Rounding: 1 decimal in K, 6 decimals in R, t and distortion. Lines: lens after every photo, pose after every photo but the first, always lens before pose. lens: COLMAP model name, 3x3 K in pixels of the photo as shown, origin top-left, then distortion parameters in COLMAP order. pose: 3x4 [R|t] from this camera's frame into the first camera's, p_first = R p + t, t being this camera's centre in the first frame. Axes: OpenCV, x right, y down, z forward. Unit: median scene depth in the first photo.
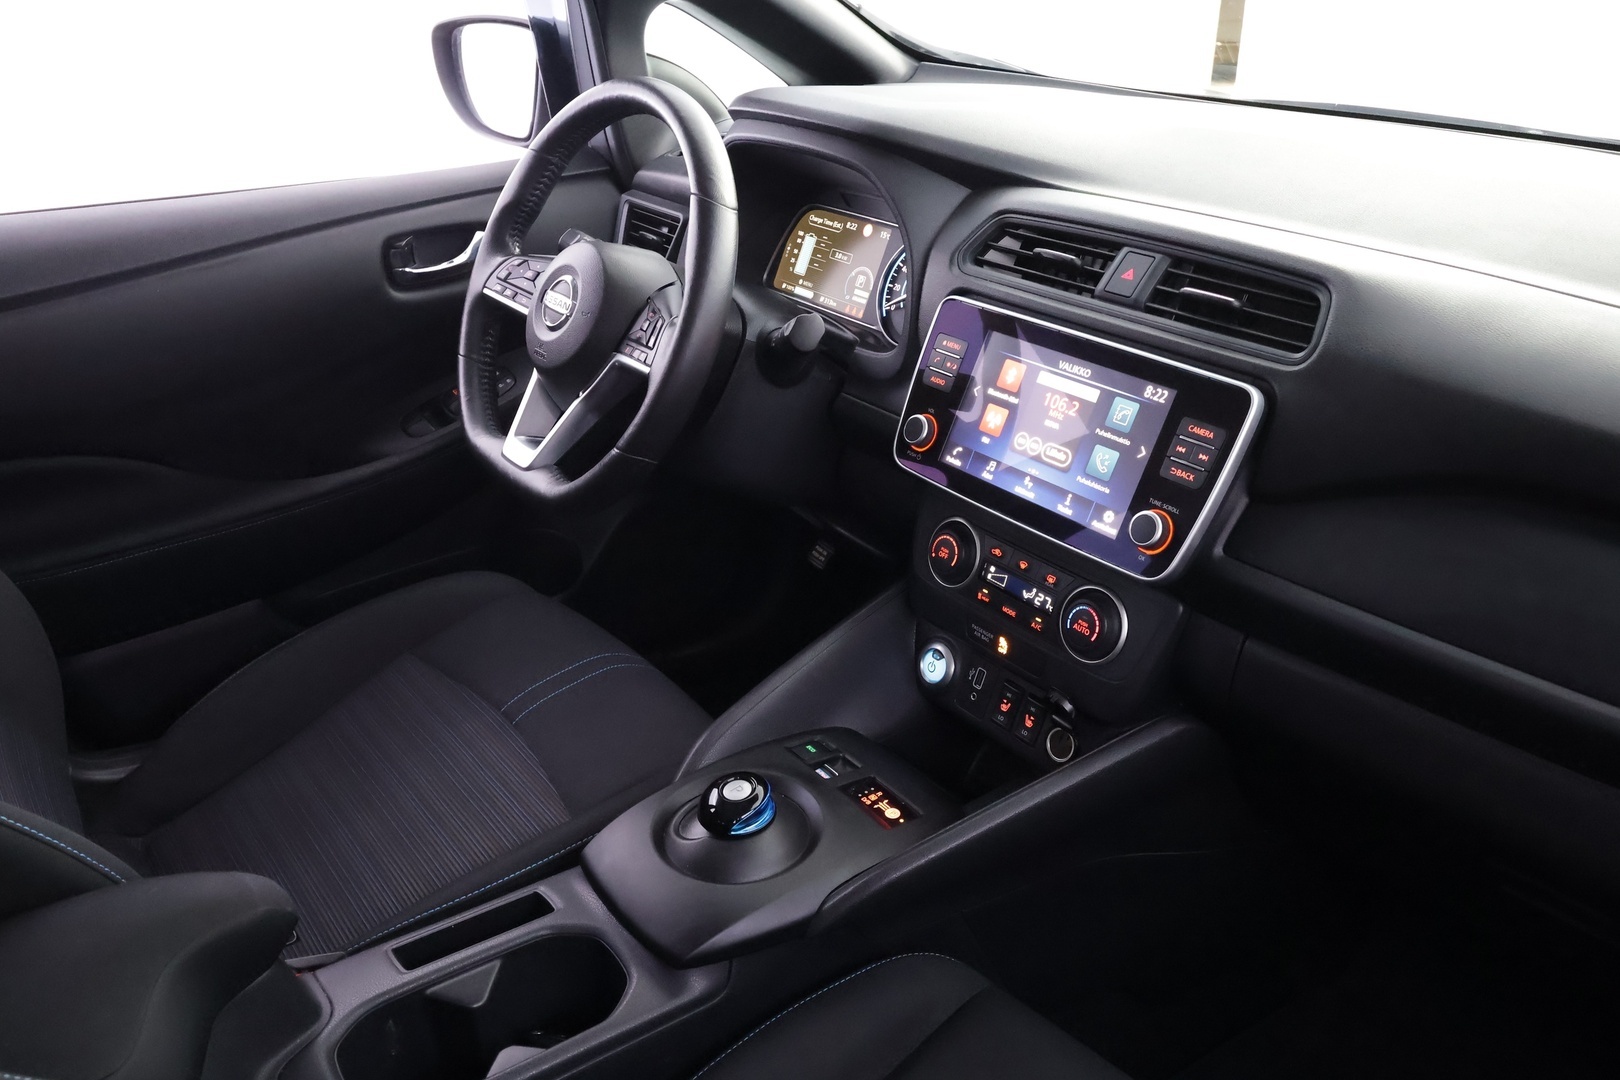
lens RADIAL K [[1260.3, 0, 818.2], [0, 1260.3, 562.8], [0, 0, 1]] dist [0.000054, -0.004414]
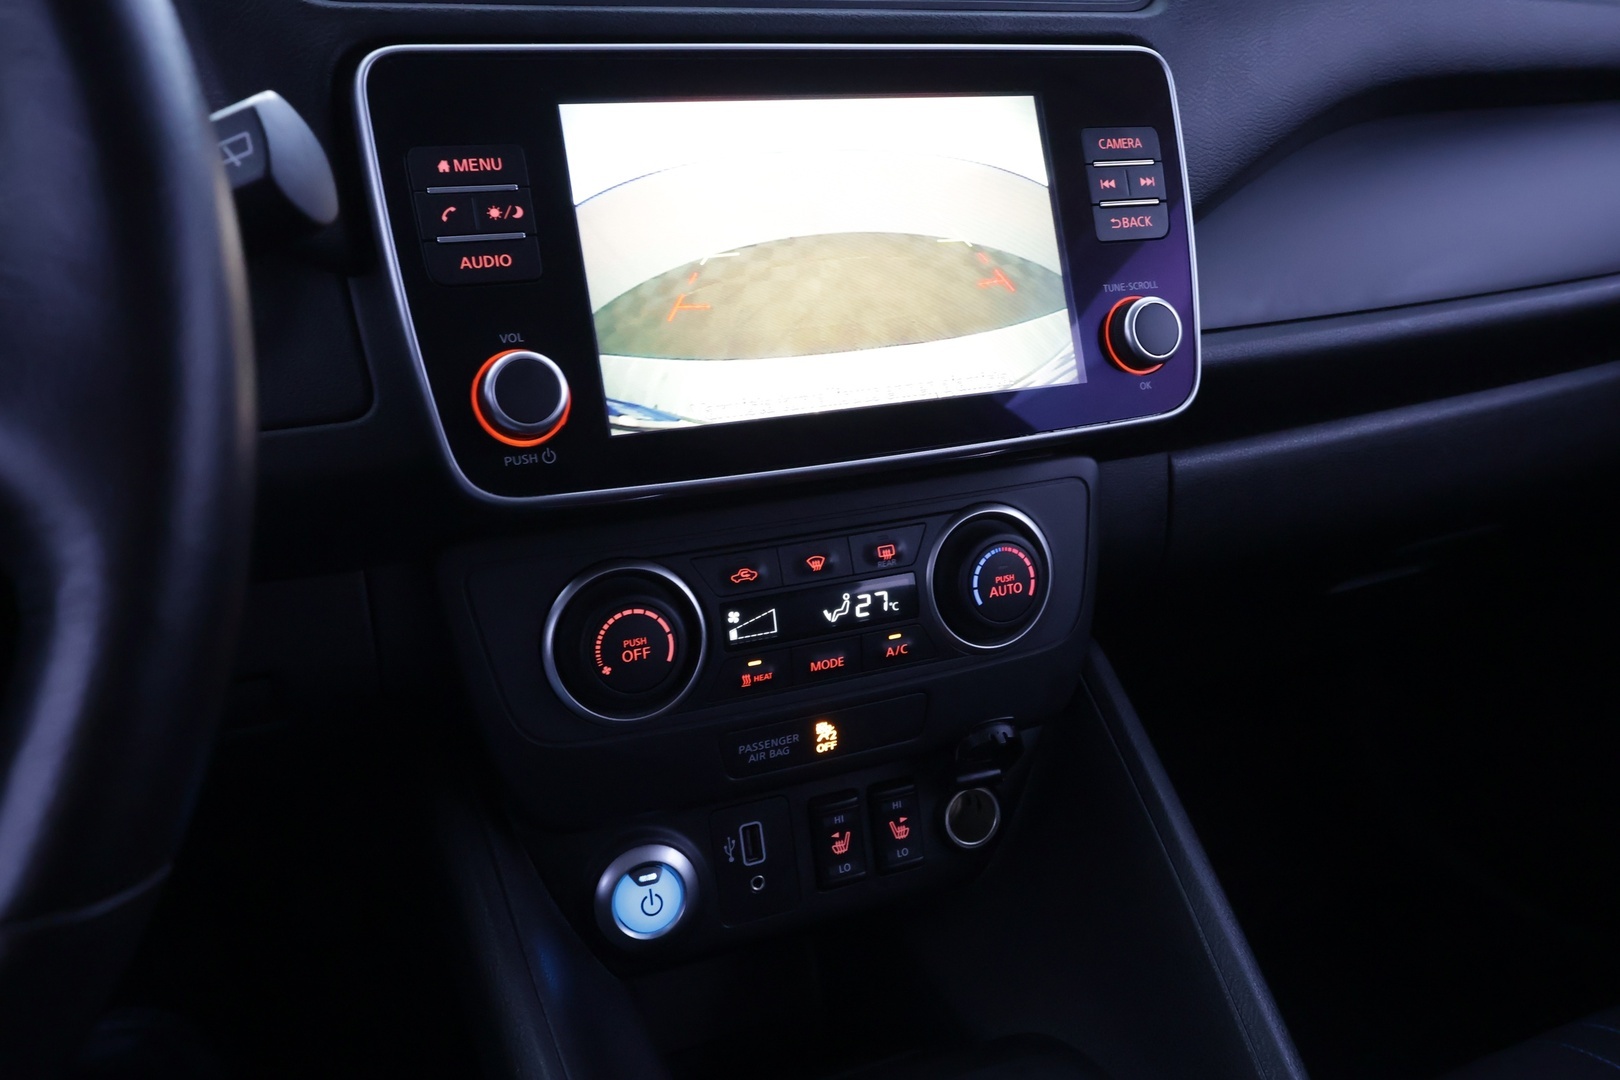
lens RADIAL K [[1260.3, 0, 818.2], [0, 1260.3, 562.8], [0, 0, 1]] dist [0.000054, -0.004414]
pose [[0.232186, -0.402113, 0.885661, -0.260222], [0.416823, 0.863834, 0.282928, -0.132066], [-0.878833, 0.303472, 0.368181, 0.804471]]
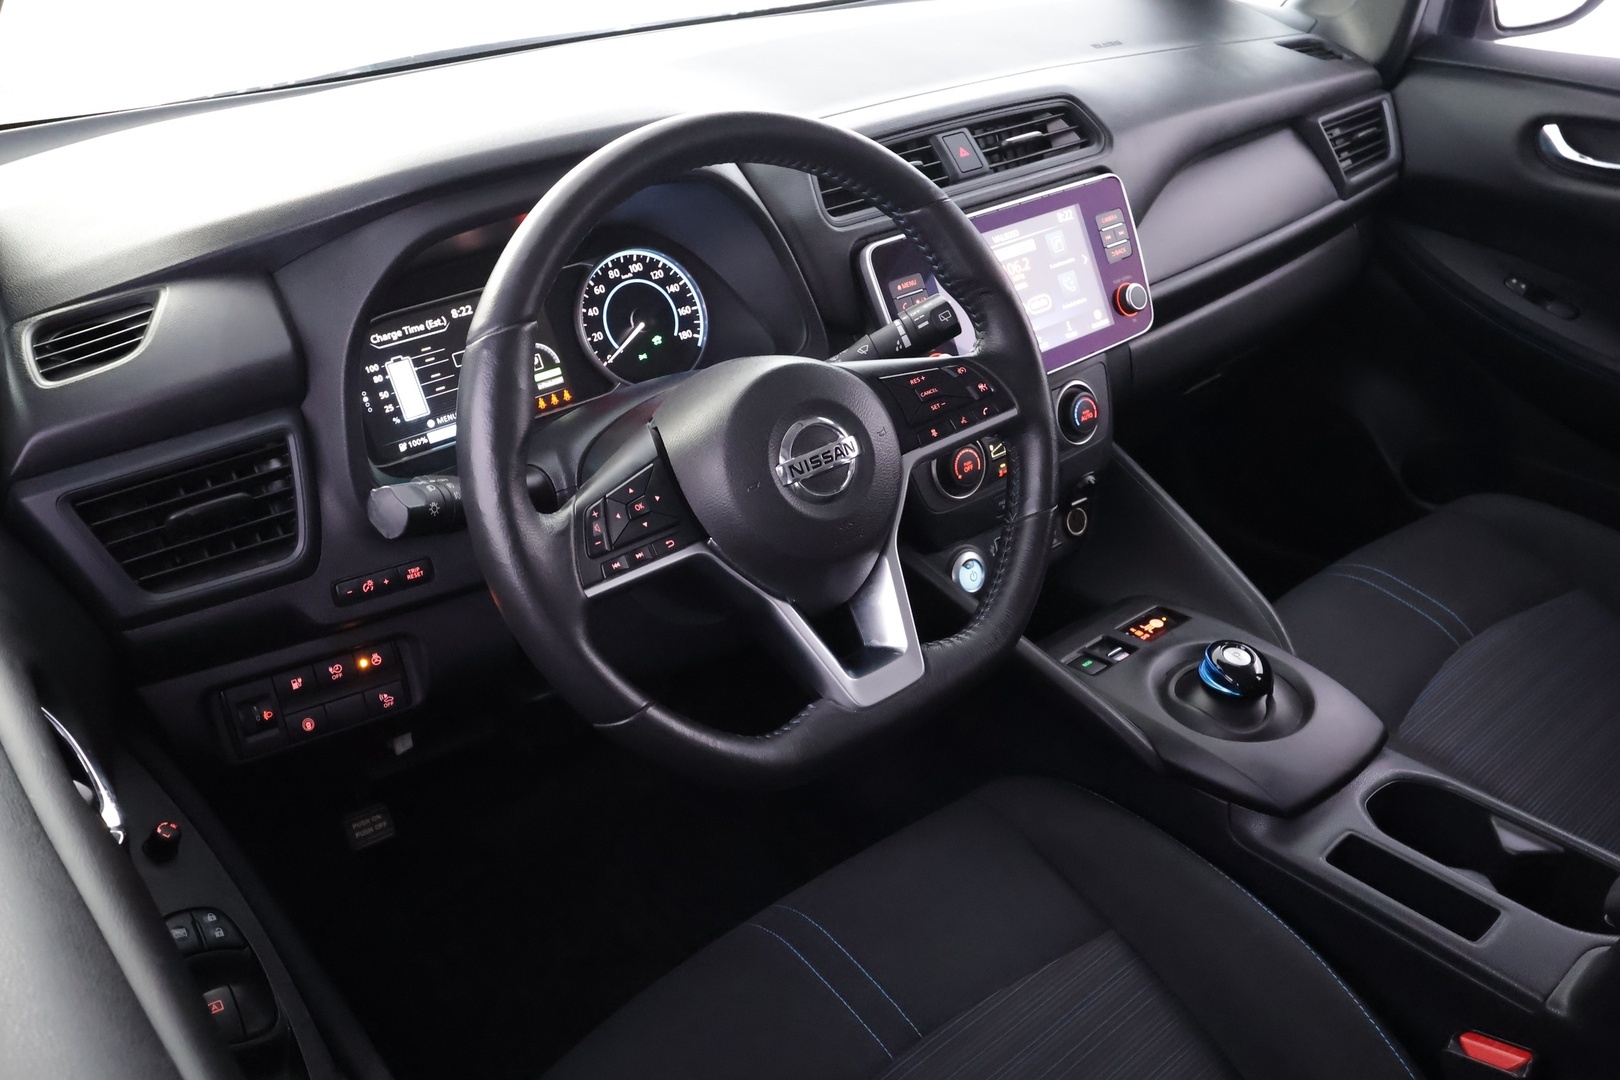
lens RADIAL K [[1260.3, 0, 818.2], [0, 1260.3, 562.8], [0, 0, 1]] dist [0.000054, -0.004414]
pose [[-0.032864, -0.508884, 0.860208, -0.854690], [0.496217, 0.738795, 0.456016, -0.498552], [-0.867576, 0.441836, 0.228237, 0.935112]]
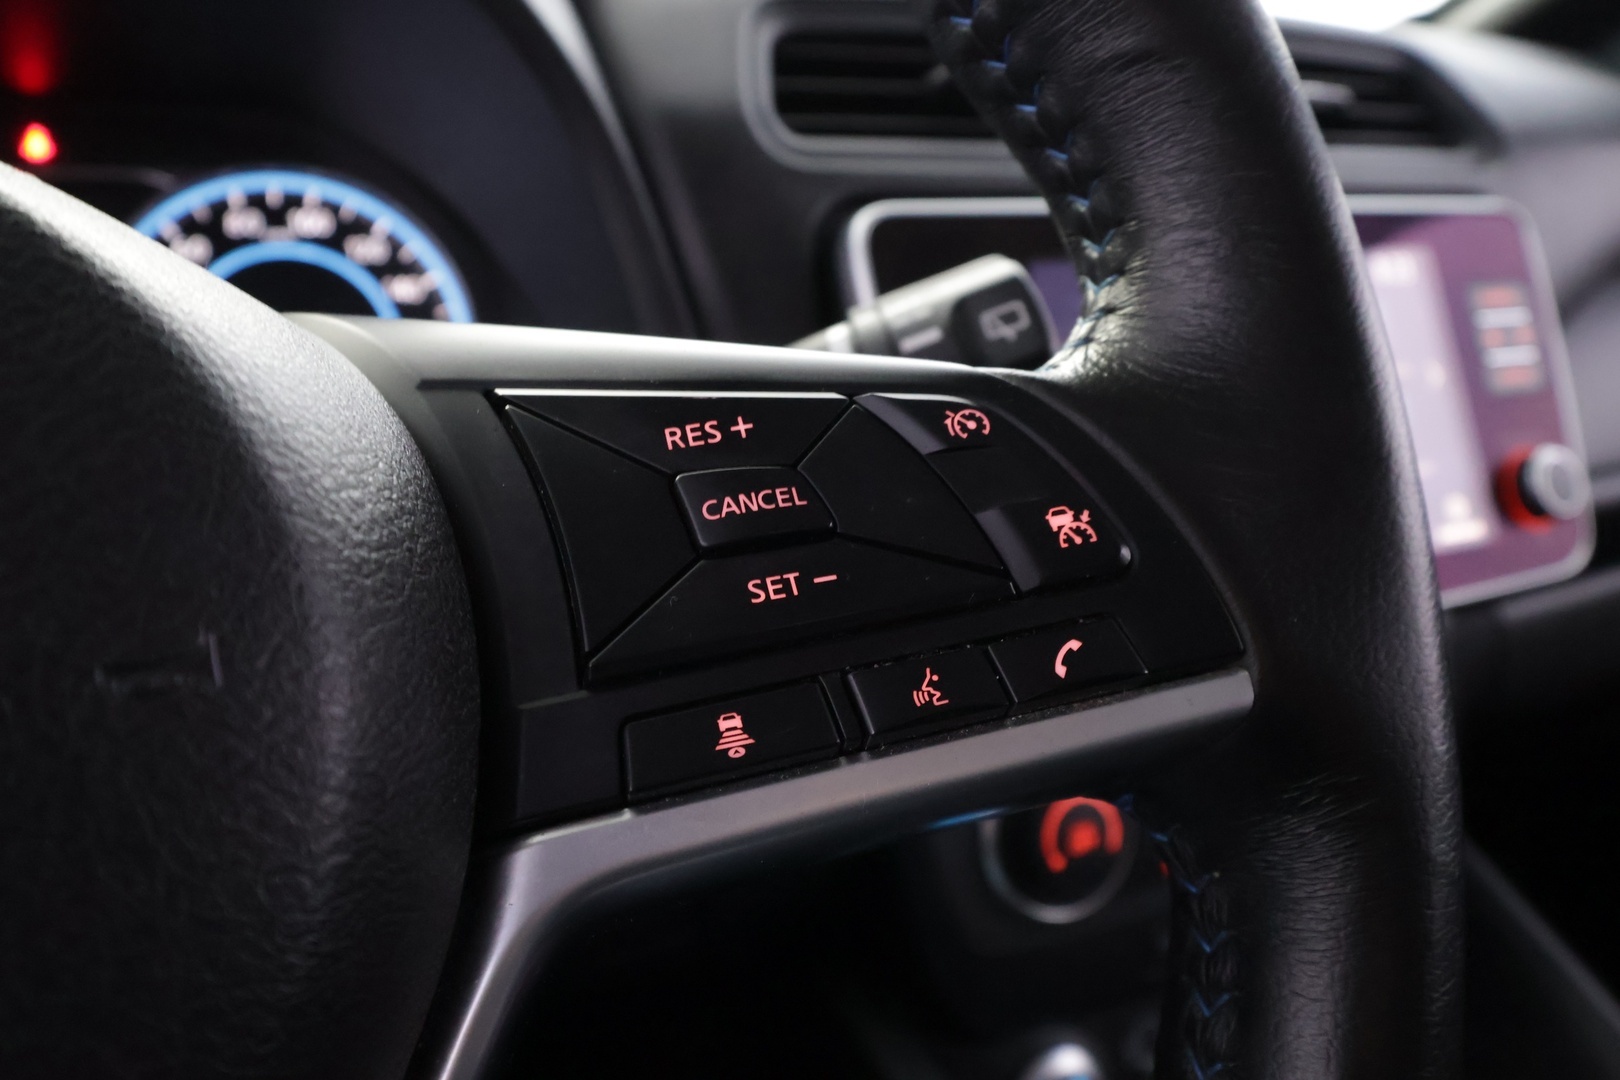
lens RADIAL K [[1260.3, 0, 818.2], [0, 1260.3, 562.8], [0, 0, 1]] dist [0.000054, -0.004414]
pose [[0.165625, -0.306185, 0.937453, -0.265337], [0.422842, 0.880820, 0.212982, -0.208872], [-0.890940, 0.361119, 0.275354, 0.964892]]
